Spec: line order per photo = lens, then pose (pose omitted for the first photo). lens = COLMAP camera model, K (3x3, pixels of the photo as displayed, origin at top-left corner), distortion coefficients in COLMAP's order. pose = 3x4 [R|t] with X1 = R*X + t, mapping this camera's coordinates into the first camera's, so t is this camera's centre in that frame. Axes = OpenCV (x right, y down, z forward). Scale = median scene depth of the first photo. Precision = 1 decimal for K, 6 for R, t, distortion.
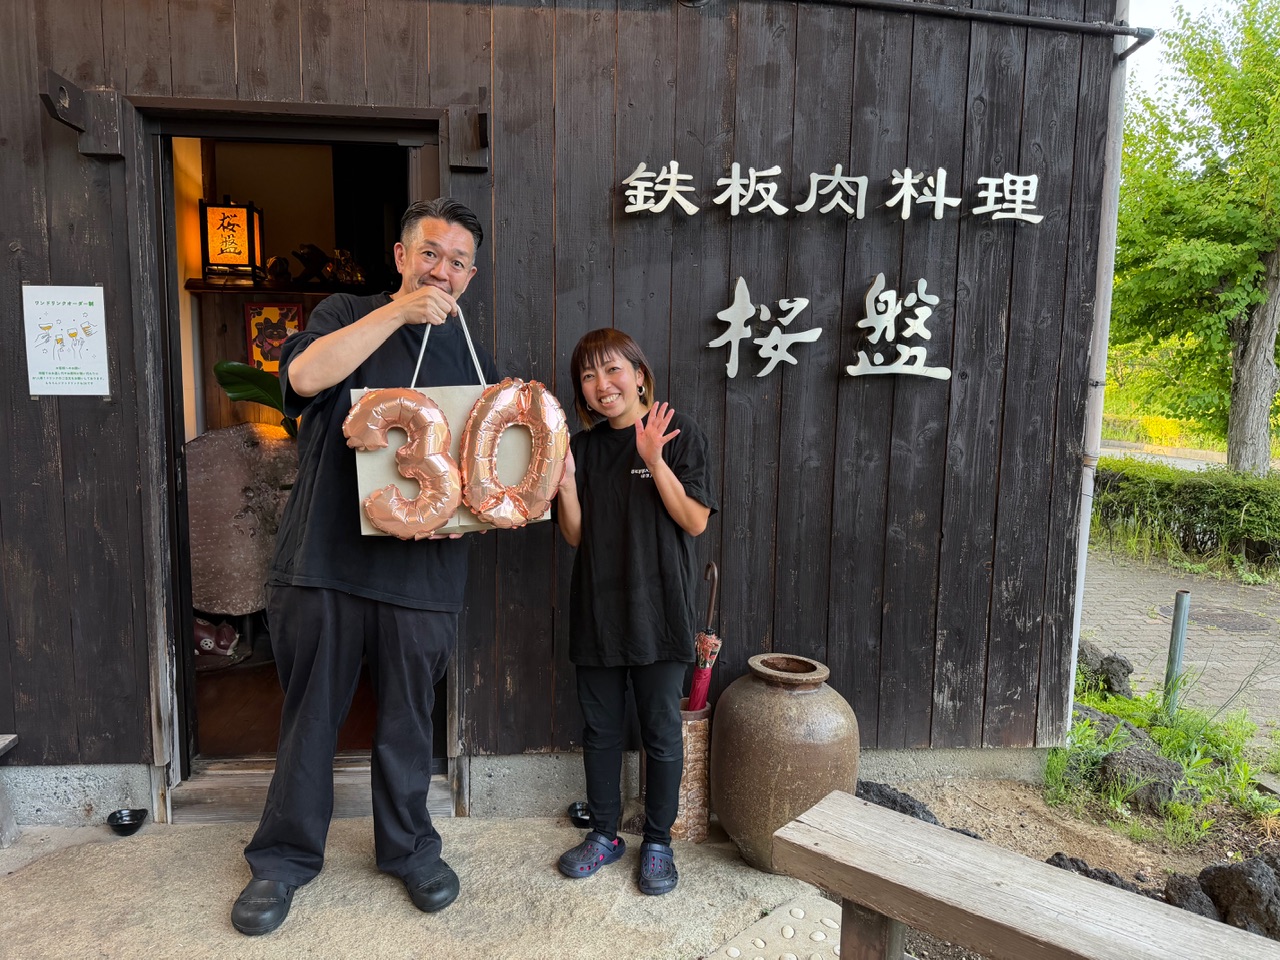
lens RADIAL K [[889.5, 0, 639.0], [0, 889.5, 482.5], [0, 0, 1]] dist [0.020749, -0.042158]
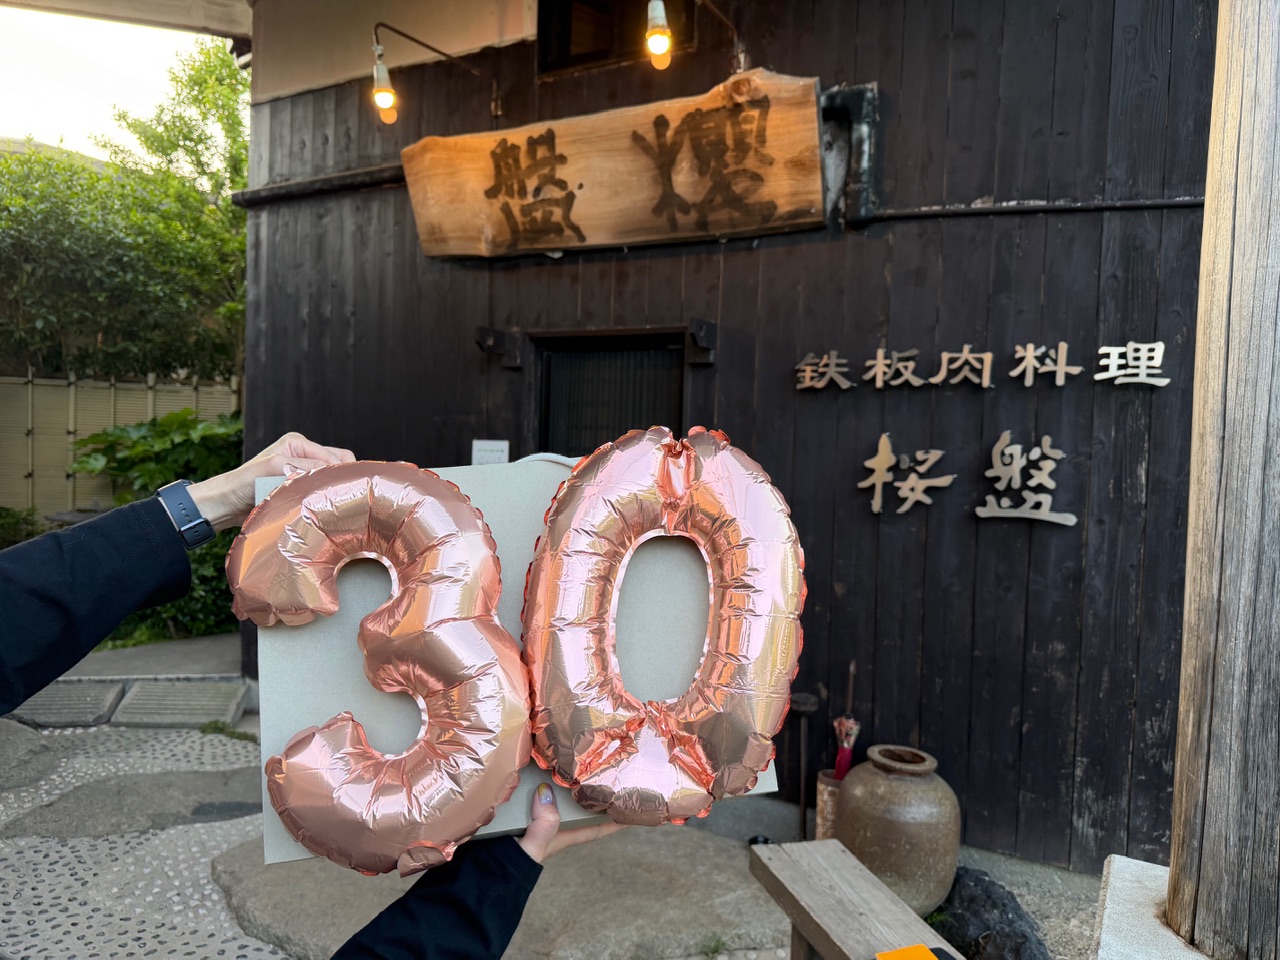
lens RADIAL K [[889.5, 0, 635.8], [0, 889.5, 474.4], [0, 0, 1]] dist [0.020749, -0.042158]
pose [[0.804668, 0.035230, -0.592679, 0.578746], [-0.092739, 0.993443, -0.066858, -0.054342], [0.586437, 0.108763, 0.802659, -0.223942]]
